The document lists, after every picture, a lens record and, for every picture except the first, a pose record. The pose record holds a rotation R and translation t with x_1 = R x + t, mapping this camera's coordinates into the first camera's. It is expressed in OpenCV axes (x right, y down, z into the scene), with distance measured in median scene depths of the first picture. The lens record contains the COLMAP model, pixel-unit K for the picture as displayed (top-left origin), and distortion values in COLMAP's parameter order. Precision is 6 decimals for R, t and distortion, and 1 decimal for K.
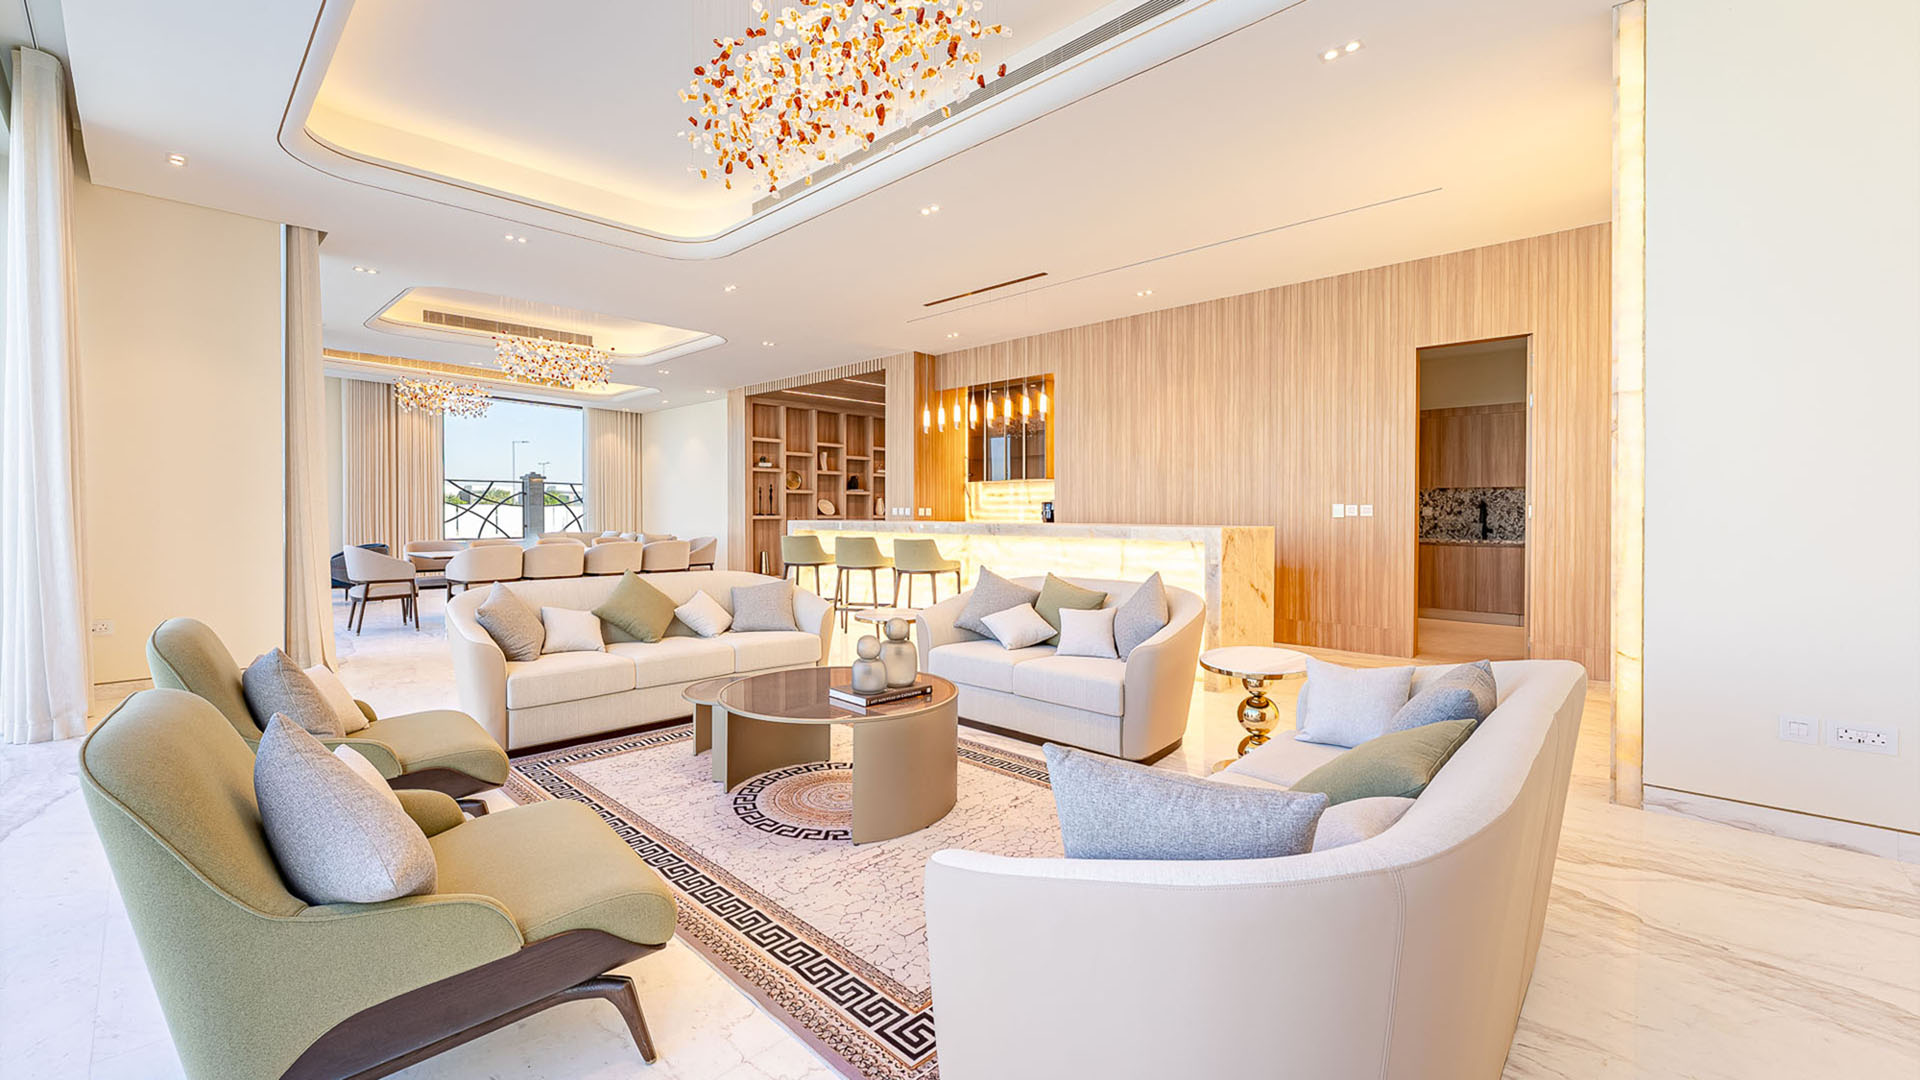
lens RADIAL K [[779.0, 0, 939.7], [0, 779.0, 516.4], [0, 0, 1]] dist [-0.000298, -0.000350]
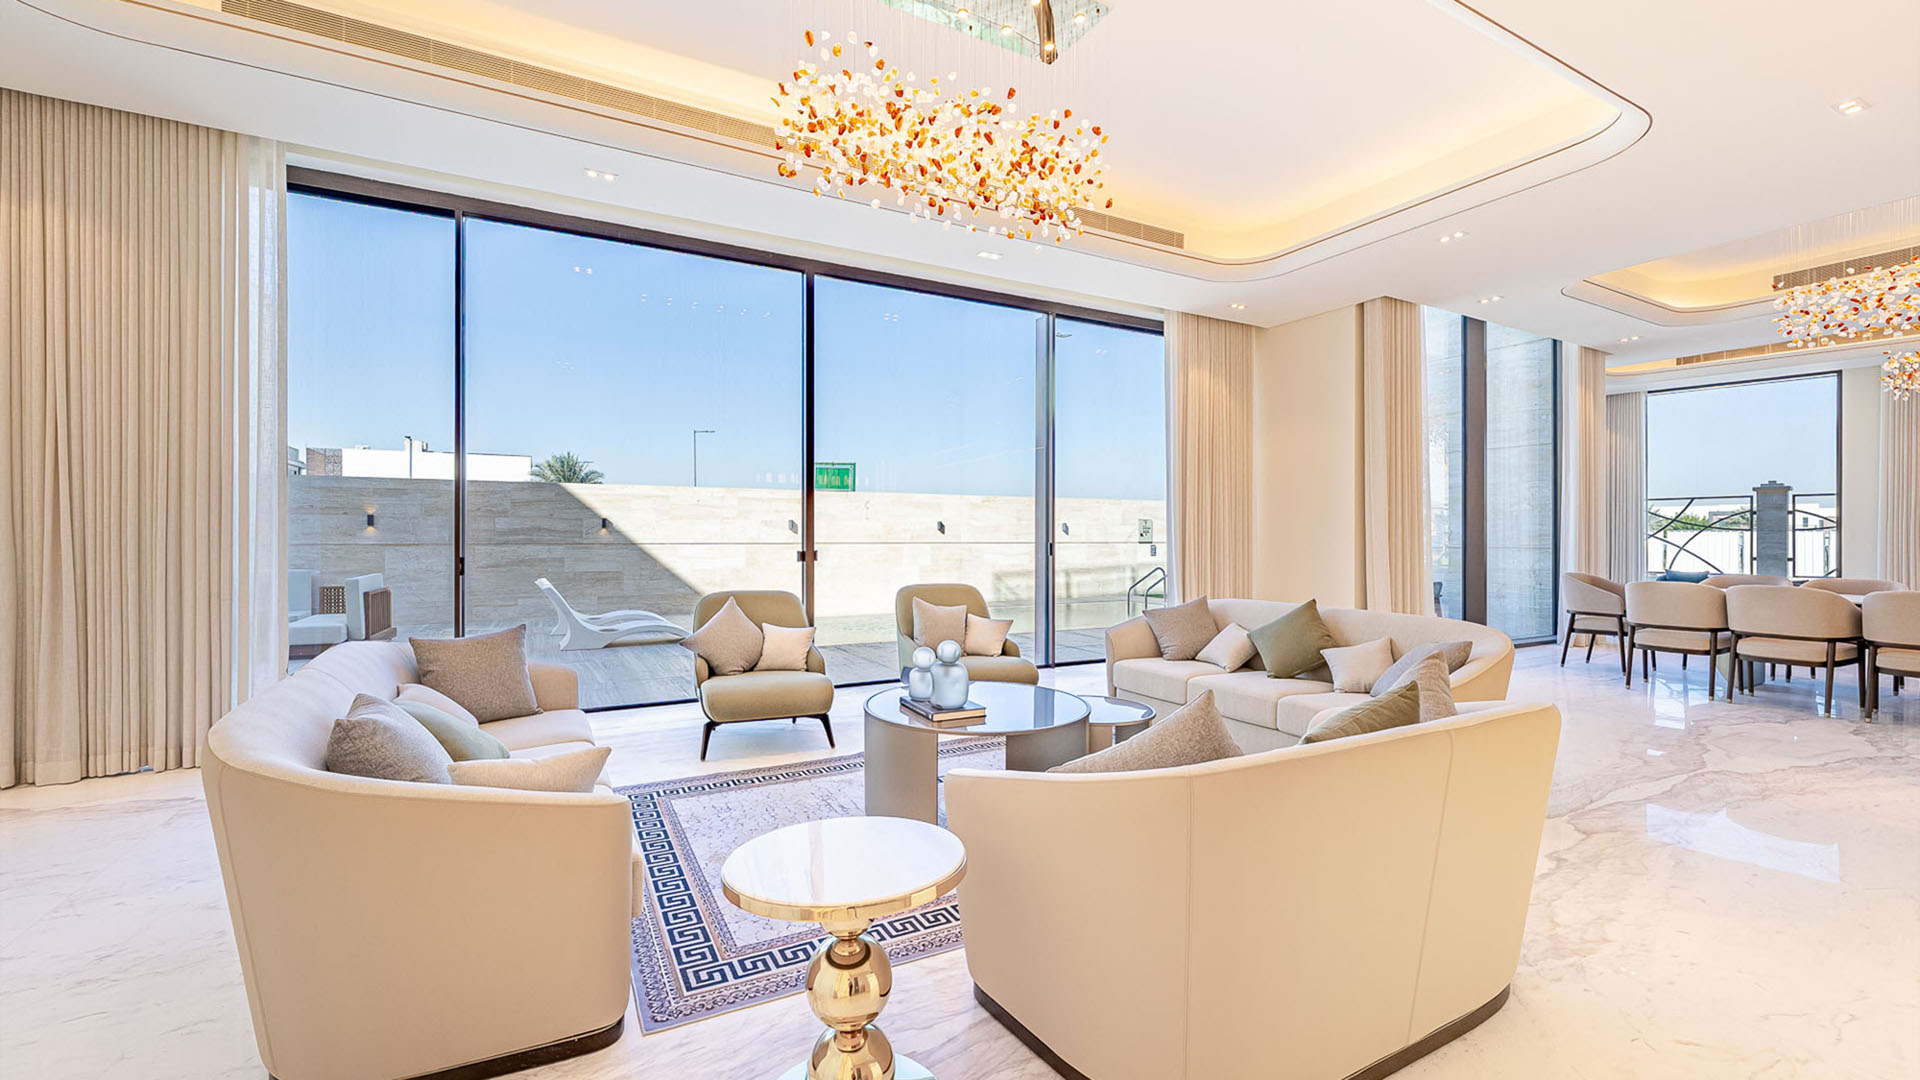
lens RADIAL K [[767.8, 0, 943.4], [0, 767.8, 542.7], [0, 0, 1]] dist [-0.000210, -0.000151]
pose [[-0.299633, 0.007731, -0.954023, 0.381670], [-0.007940, 0.999912, 0.010597, -0.003534], [0.954021, 0.010750, -0.299546, 0.548944]]
